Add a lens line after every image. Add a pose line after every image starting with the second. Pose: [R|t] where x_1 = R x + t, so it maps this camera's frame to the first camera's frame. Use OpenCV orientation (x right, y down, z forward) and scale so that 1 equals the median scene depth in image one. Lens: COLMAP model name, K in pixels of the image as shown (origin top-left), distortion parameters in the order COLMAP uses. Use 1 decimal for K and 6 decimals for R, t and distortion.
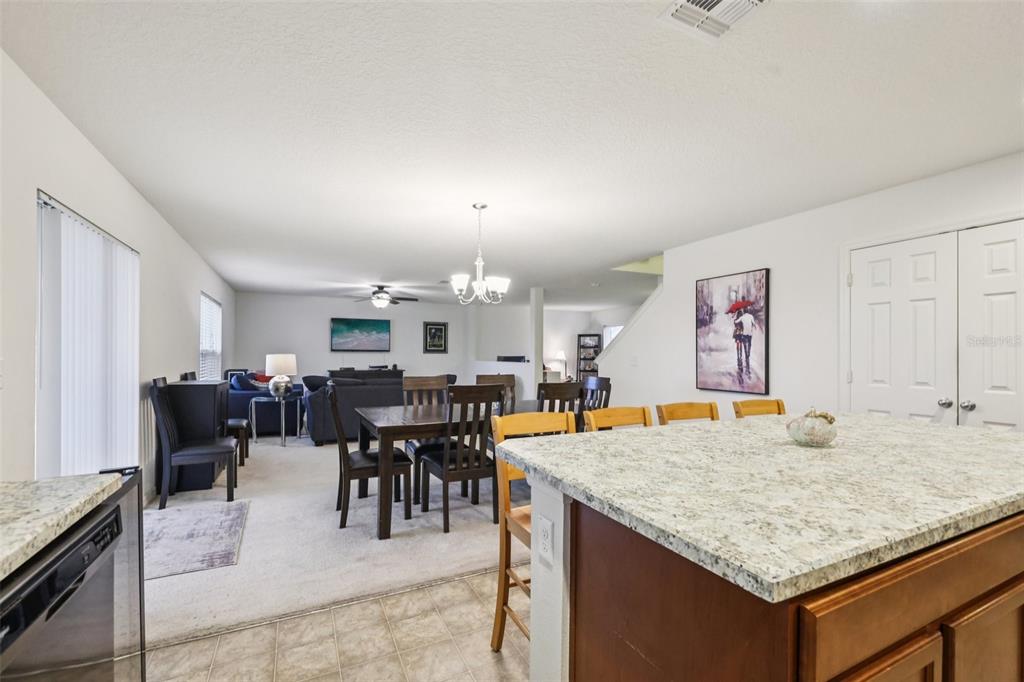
lens RADIAL K [[439.5, 0, 494.8], [0, 439.5, 346.2], [0, 0, 1]] dist [0.016950, -0.009822]
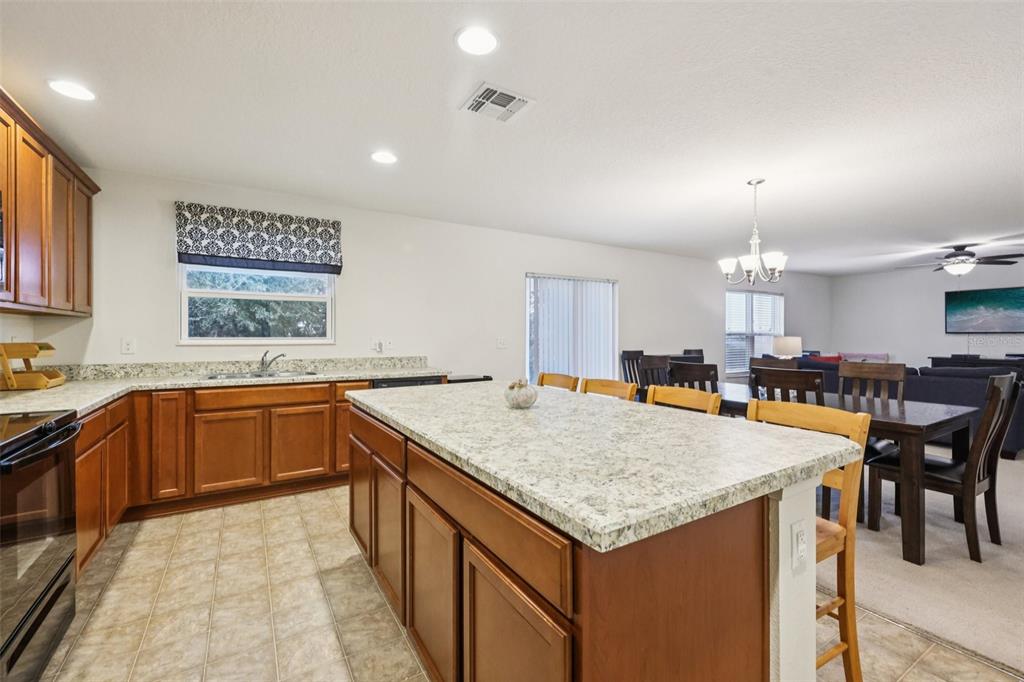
lens RADIAL K [[427.7, 0, 512.0], [0, 427.7, 341.0], [0, 0, 1]] dist [0.000235, -0.022690]
pose [[0.133556, 0.011286, -0.990977, 0.444951], [0.013653, 0.999819, 0.013227, 0.007136], [0.990947, -0.015296, 0.133378, 0.186040]]
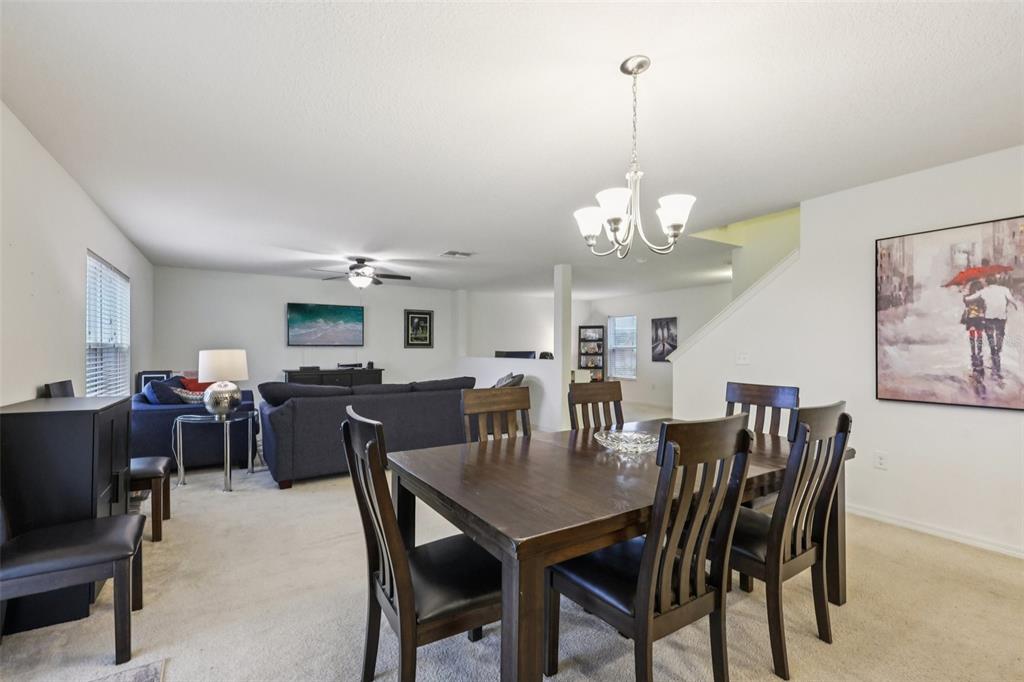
lens RADIAL K [[439.5, 0, 494.8], [0, 439.5, 346.2], [0, 0, 1]] dist [0.016950, -0.009822]
pose [[0.993617, -0.002213, 0.112787, -0.152302], [0.000791, 0.999920, 0.012649, 0.004333], [-0.112806, -0.012479, 0.993539, 0.291682]]
